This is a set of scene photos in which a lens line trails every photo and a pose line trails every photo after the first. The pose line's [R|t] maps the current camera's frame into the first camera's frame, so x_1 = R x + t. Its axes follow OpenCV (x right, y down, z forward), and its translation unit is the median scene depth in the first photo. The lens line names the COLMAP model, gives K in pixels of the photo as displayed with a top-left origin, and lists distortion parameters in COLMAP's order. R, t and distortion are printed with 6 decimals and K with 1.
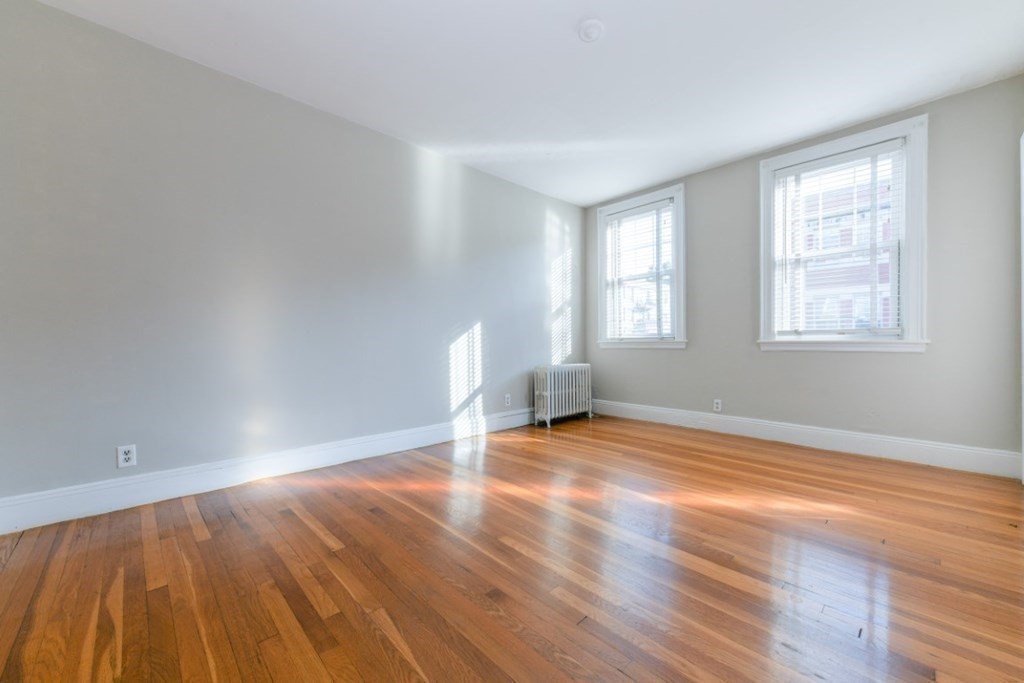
lens RADIAL K [[404.0, 0, 521.1], [0, 404.0, 343.0], [0, 0, 1]] dist [0.003263, -0.000481]
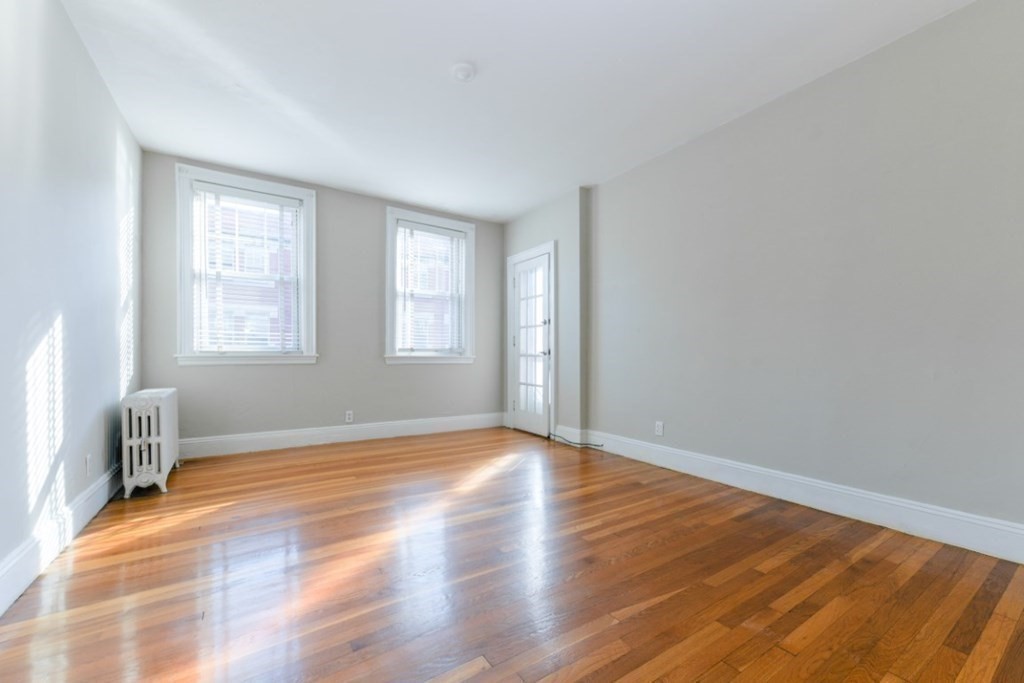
lens RADIAL K [[404.0, 0, 527.0], [0, 404.0, 360.8], [0, 0, 1]] dist [0.003263, -0.000481]
pose [[0.175584, -0.007596, 0.984435, -0.485362], [-0.001756, 0.999966, 0.008029, -0.001390], [-0.984463, -0.003138, 0.175564, 0.357304]]
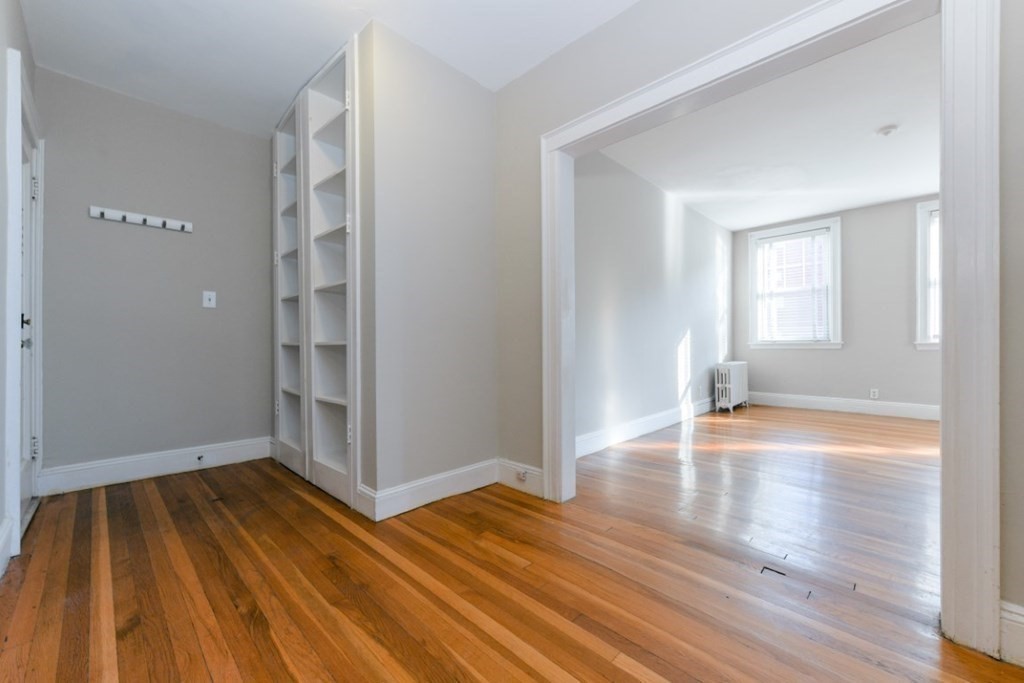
lens RADIAL K [[404.0, 0, 511.0], [0, 404.0, 343.3], [0, 0, 1]] dist [0.003263, -0.000481]
pose [[0.999797, -0.004147, 0.019731, -0.680178], [0.004120, 0.999991, 0.001412, -0.010219], [-0.019736, -0.001330, 0.999804, -0.244758]]
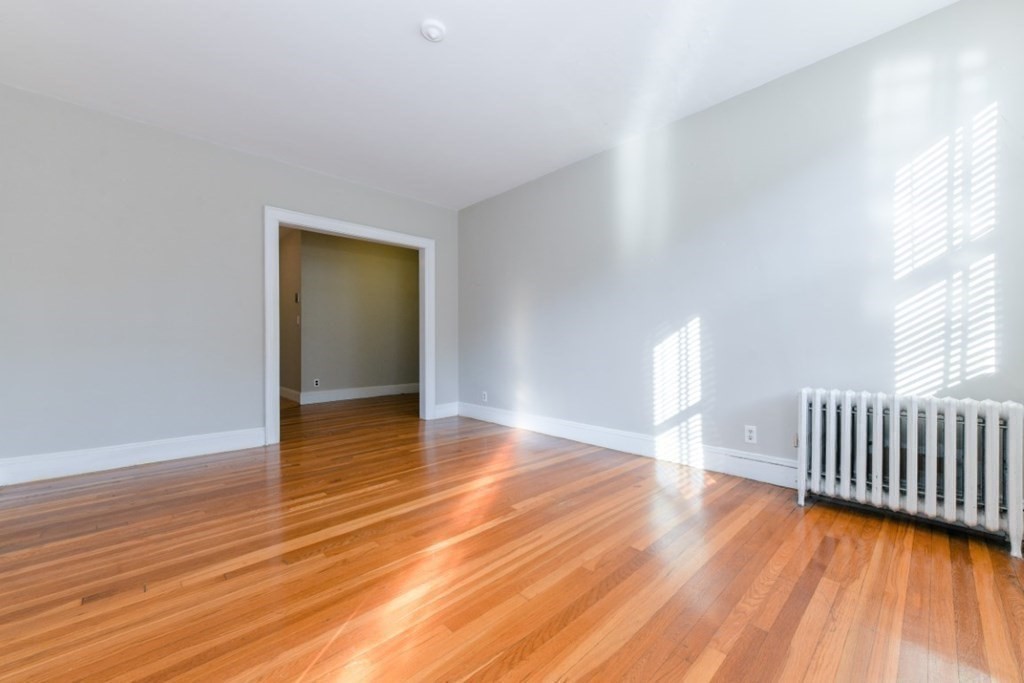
lens RADIAL K [[404.0, 0, 520.1], [0, 404.0, 348.2], [0, 0, 1]] dist [0.003263, -0.000481]
pose [[-0.011953, 0.013108, -0.999843, 0.643968], [-0.000253, 0.999914, 0.013112, -0.003672], [0.999929, 0.000410, -0.011948, 0.680330]]
